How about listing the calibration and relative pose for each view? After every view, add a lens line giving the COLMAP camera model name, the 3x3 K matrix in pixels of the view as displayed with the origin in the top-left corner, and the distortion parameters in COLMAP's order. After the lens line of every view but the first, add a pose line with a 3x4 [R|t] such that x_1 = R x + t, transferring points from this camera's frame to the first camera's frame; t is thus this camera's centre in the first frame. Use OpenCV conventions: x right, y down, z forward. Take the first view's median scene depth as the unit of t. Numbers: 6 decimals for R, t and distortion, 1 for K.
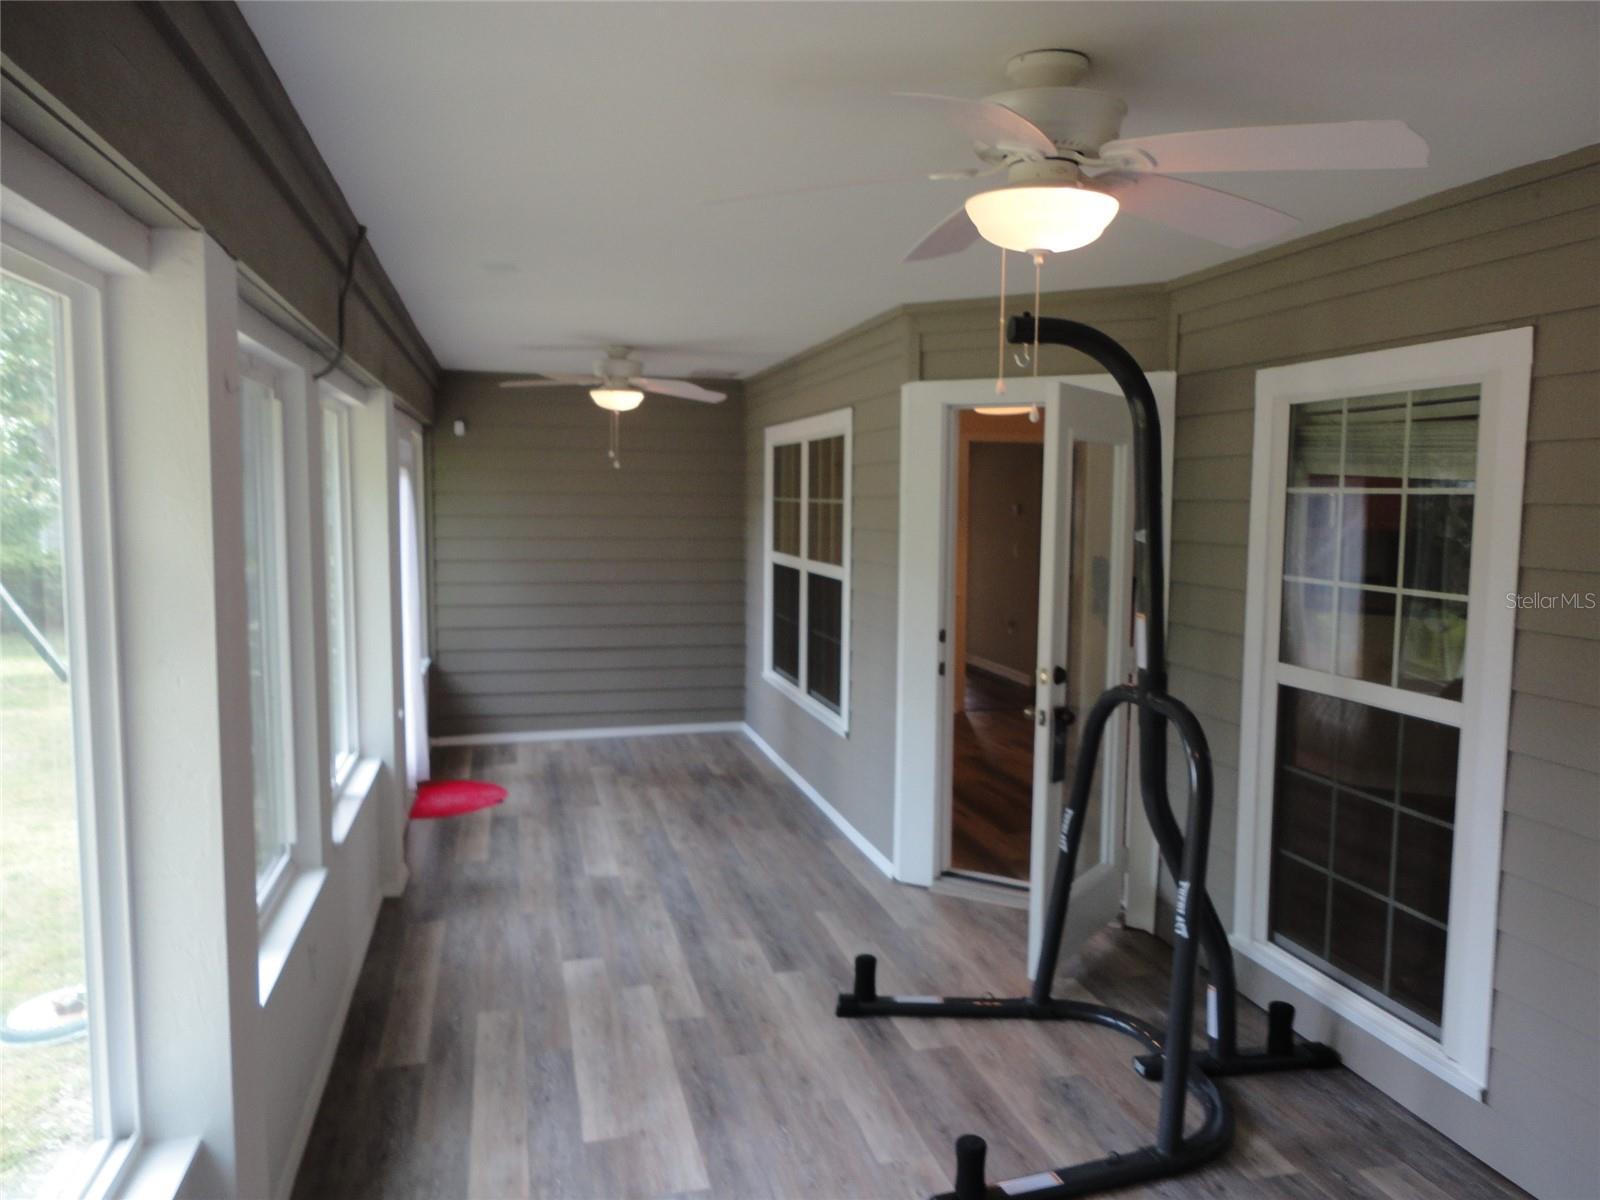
lens RADIAL K [[1165.1, 0, 798.8], [0, 1165.1, 594.7], [0, 0, 1]] dist [-0.000369, 0.002184]
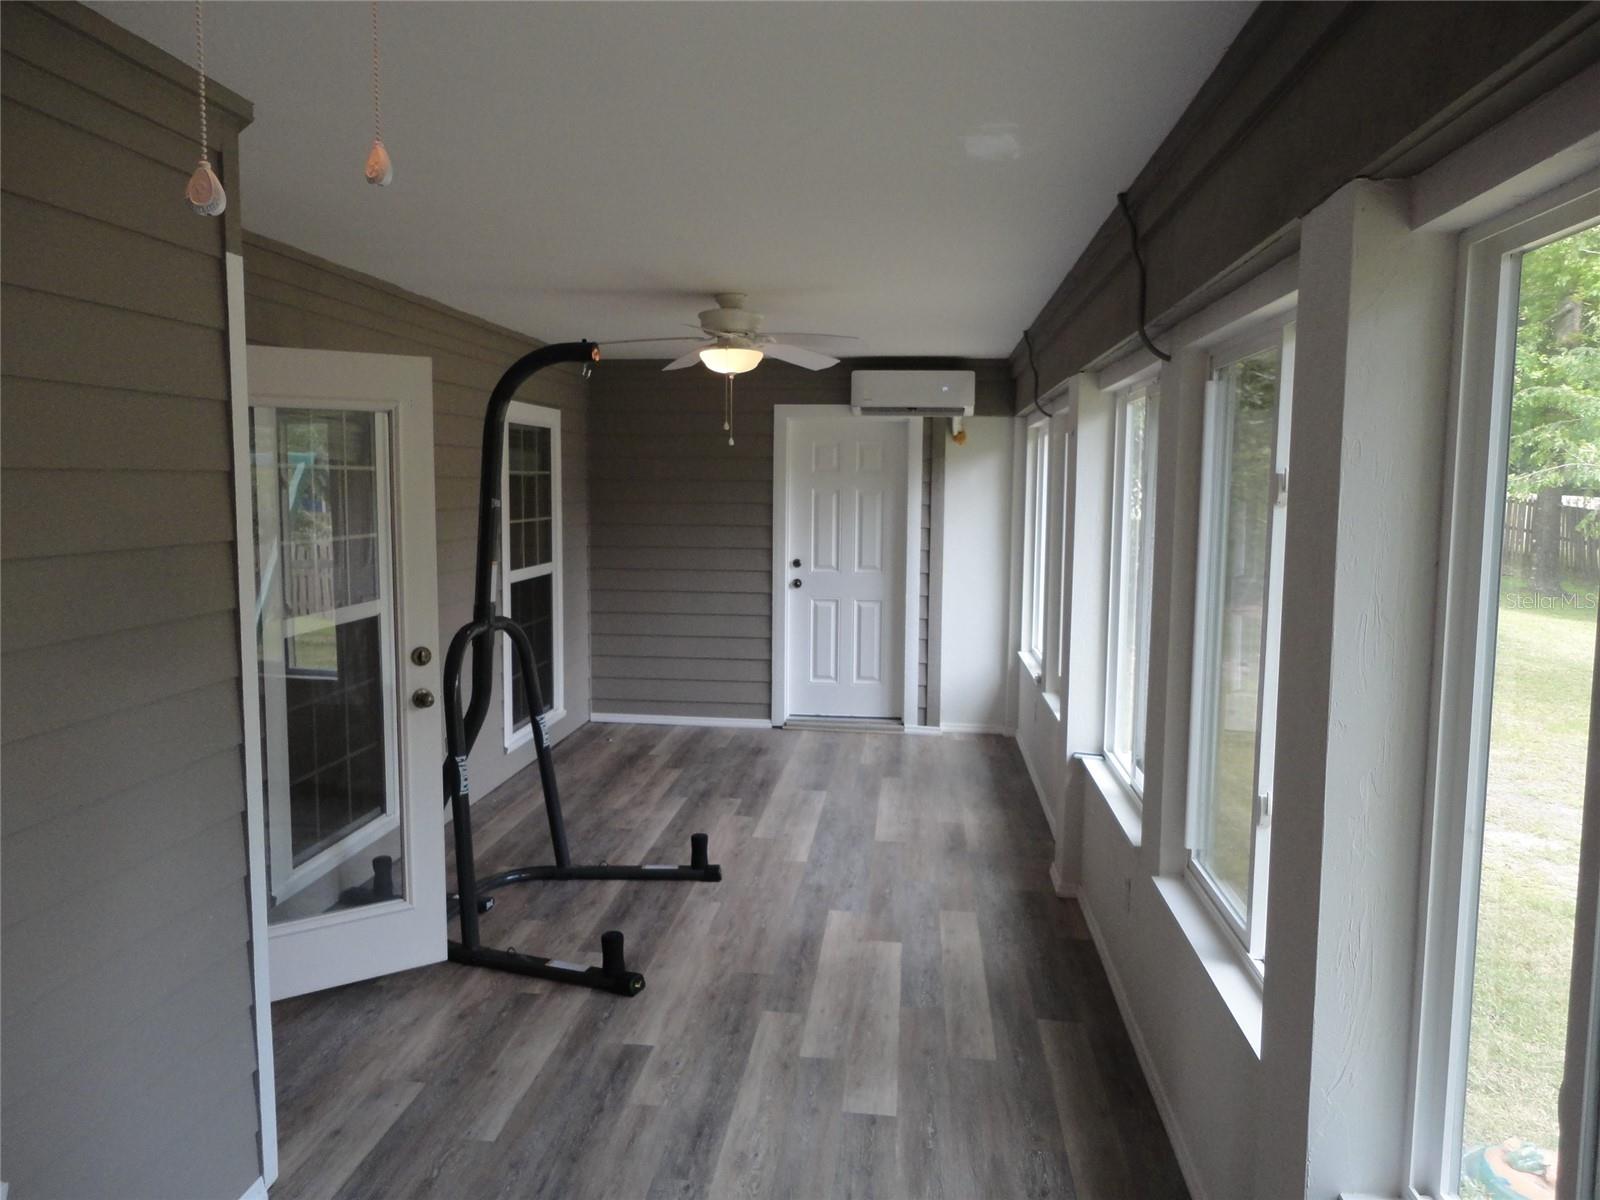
lens RADIAL K [[1165.1, 0, 798.8], [0, 1165.1, 594.7], [0, 0, 1]] dist [-0.000369, 0.002184]
pose [[-0.940740, -0.047981, 0.335718, -0.428733], [0.014354, 0.983420, 0.180772, -0.161246], [-0.338825, 0.174878, -0.924454, 1.873432]]
